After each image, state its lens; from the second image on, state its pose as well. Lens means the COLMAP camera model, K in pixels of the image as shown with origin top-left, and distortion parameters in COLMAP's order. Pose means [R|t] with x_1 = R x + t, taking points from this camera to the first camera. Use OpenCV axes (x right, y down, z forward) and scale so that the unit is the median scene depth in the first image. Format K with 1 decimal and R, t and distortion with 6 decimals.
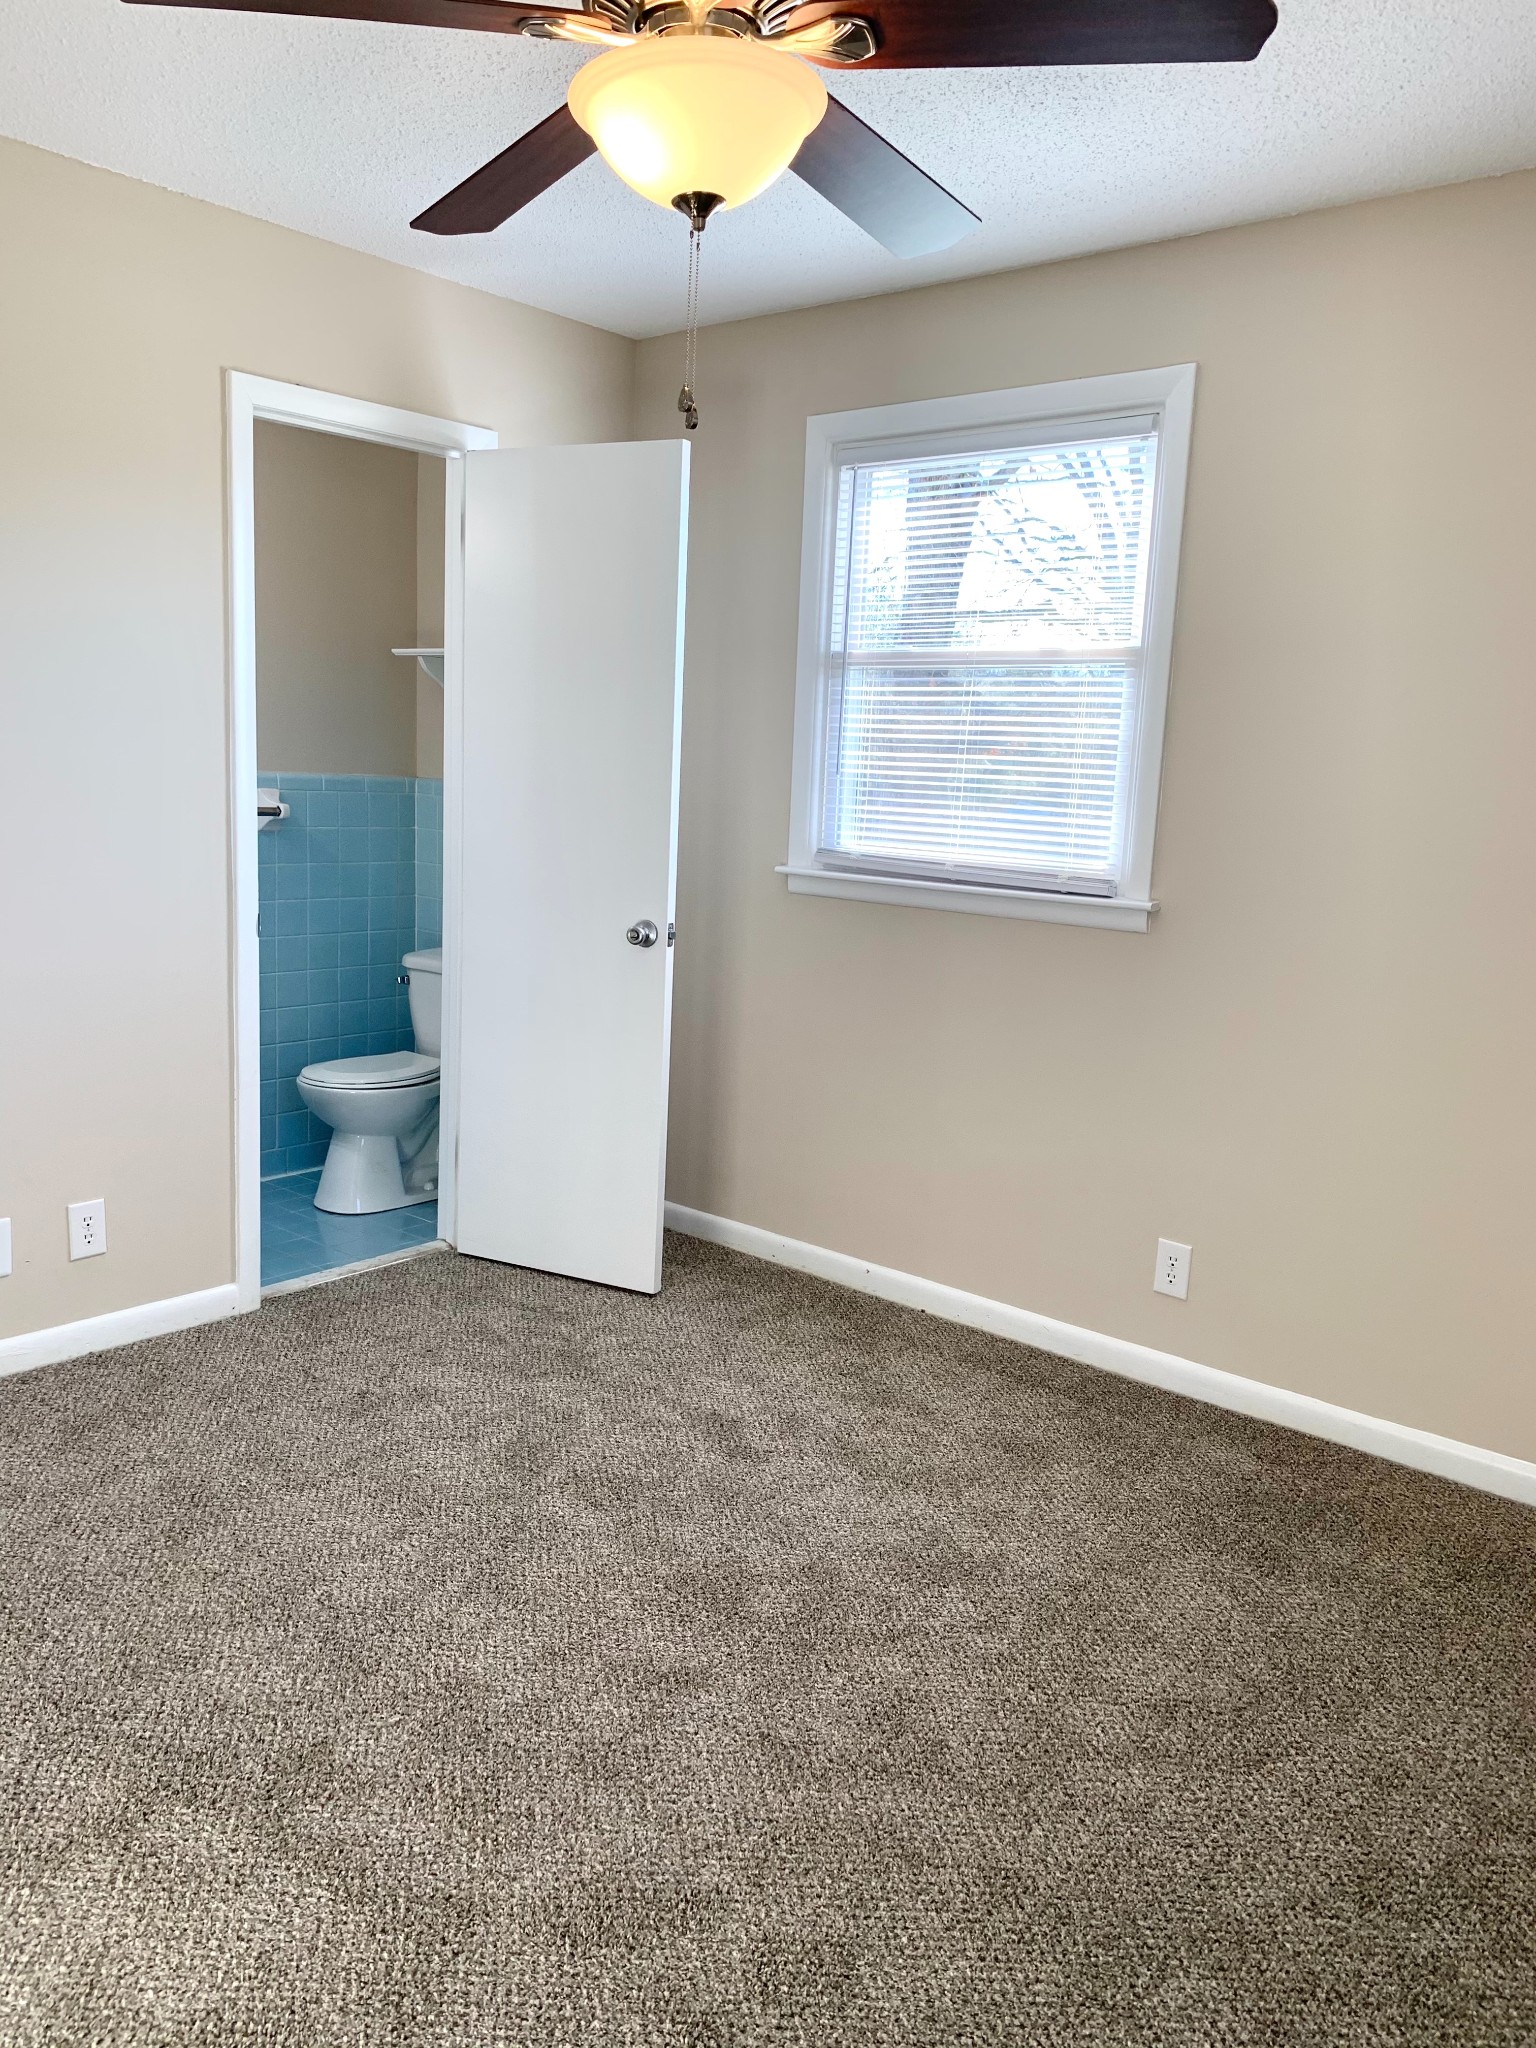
lens RADIAL K [[1605.9, 0, 768.0], [0, 1605.9, 1024.0], [0, 0, 1]] dist [0.040488, -0.004758]
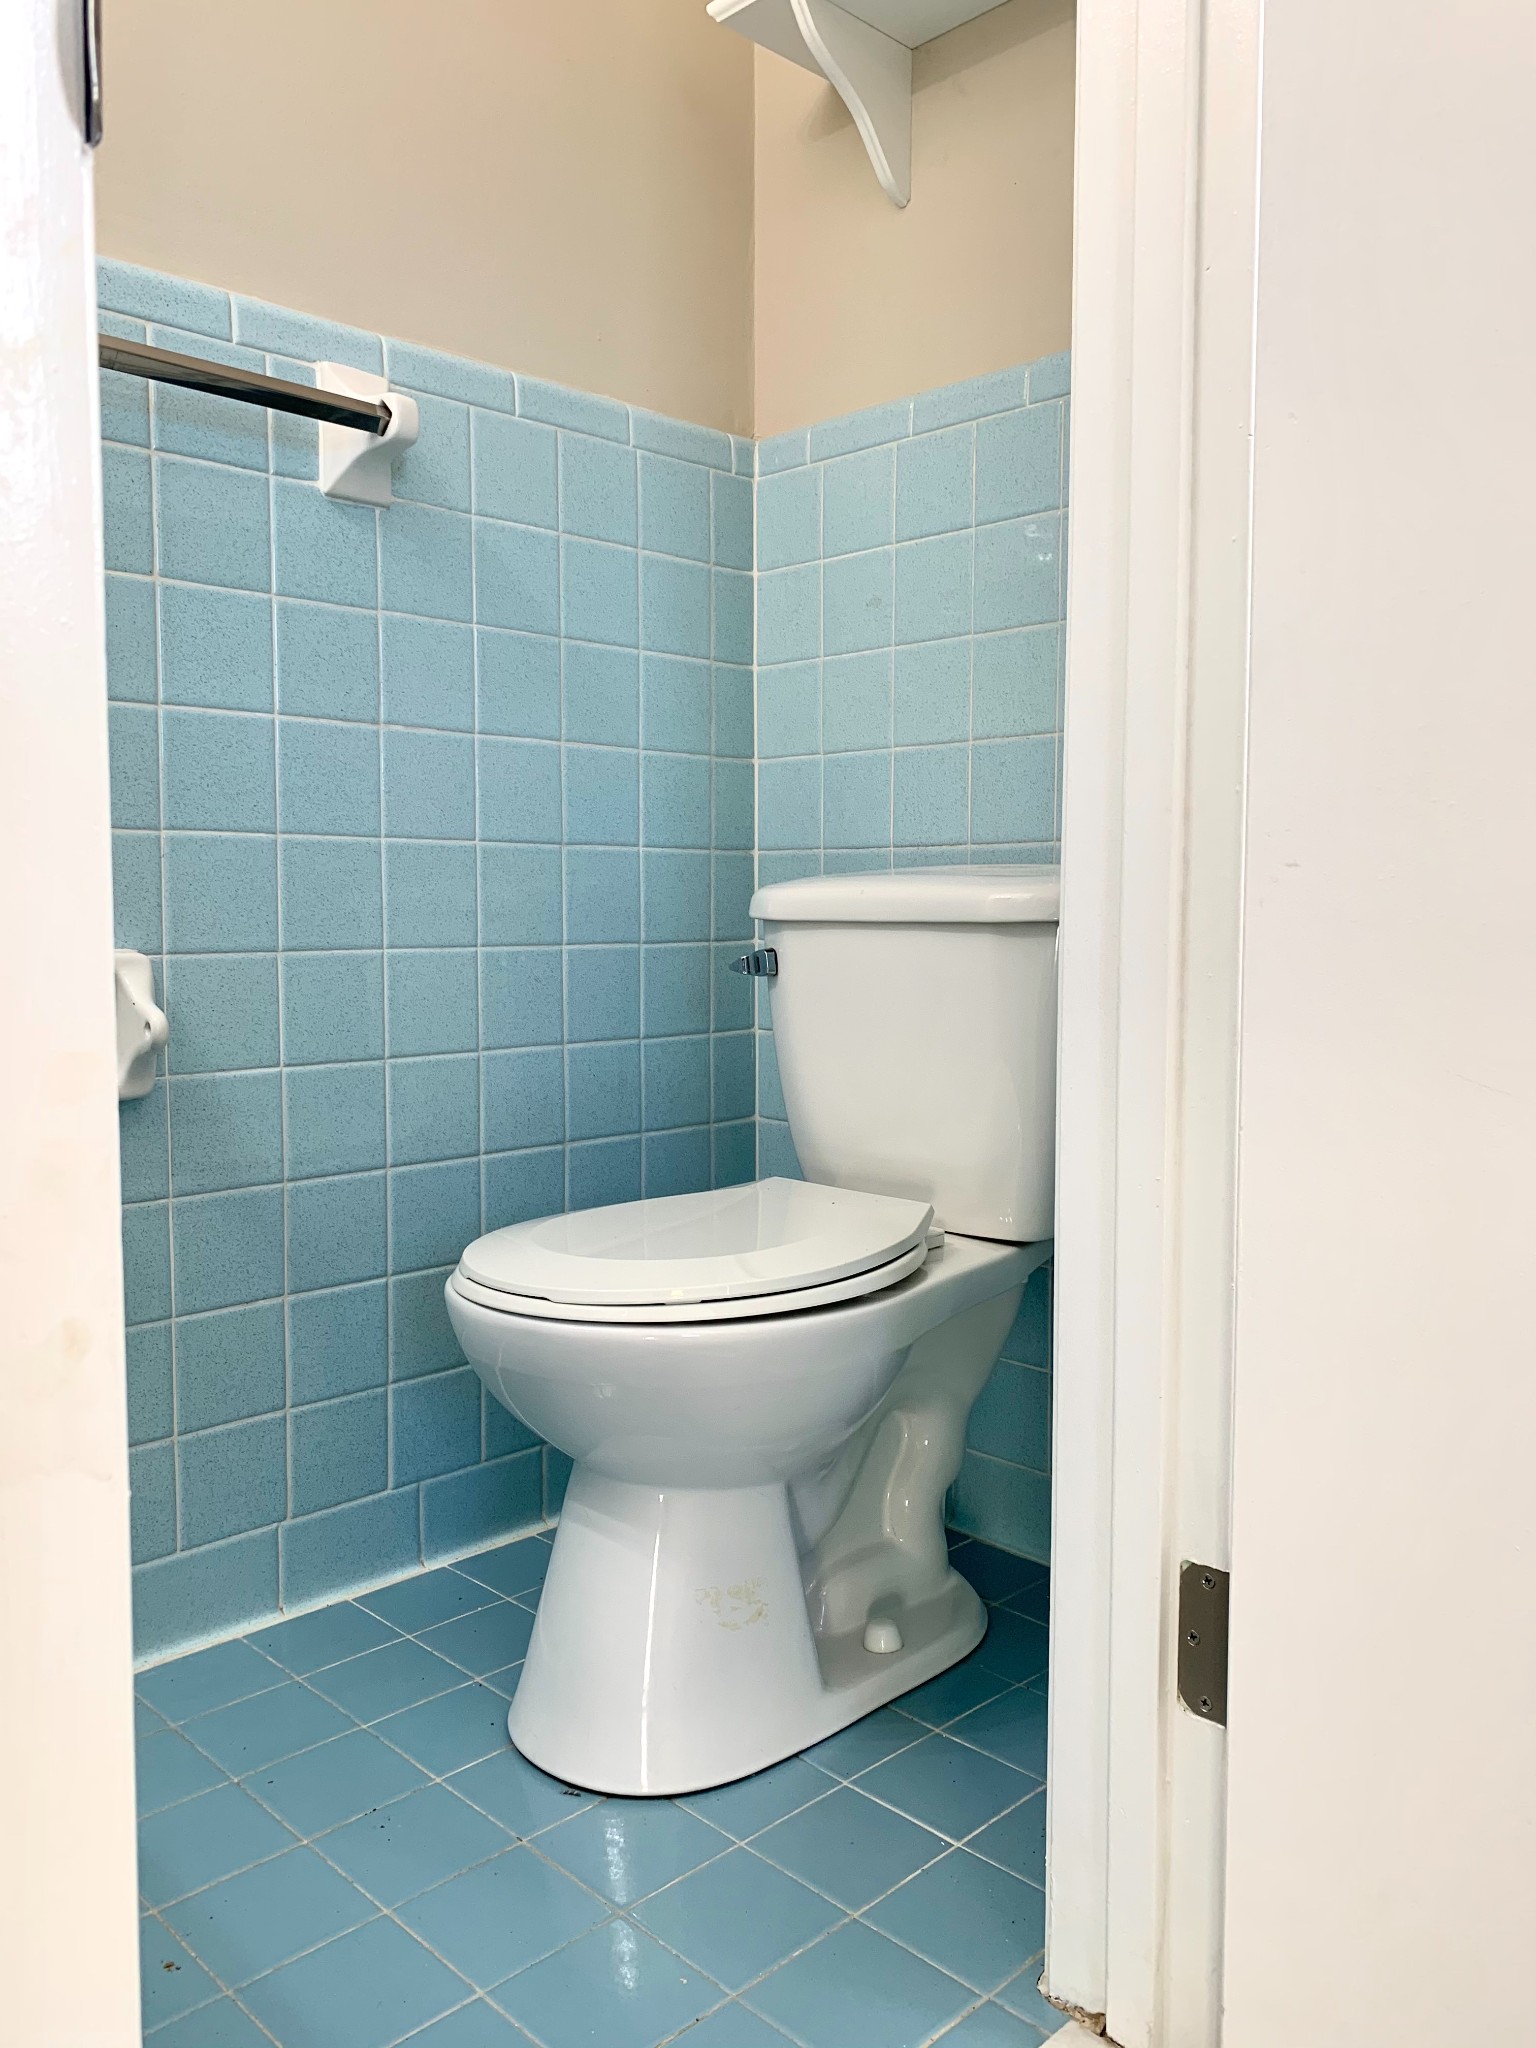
lens RADIAL K [[1571.1, 0, 768.0], [0, 1571.1, 1024.0], [0, 0, 1]] dist [0.014420, 0.000870]
pose [[0.997169, -0.031281, -0.068379, -0.209744], [0.024764, 0.995249, -0.094155, 0.015327], [0.071000, 0.092195, 0.993206, 0.705072]]
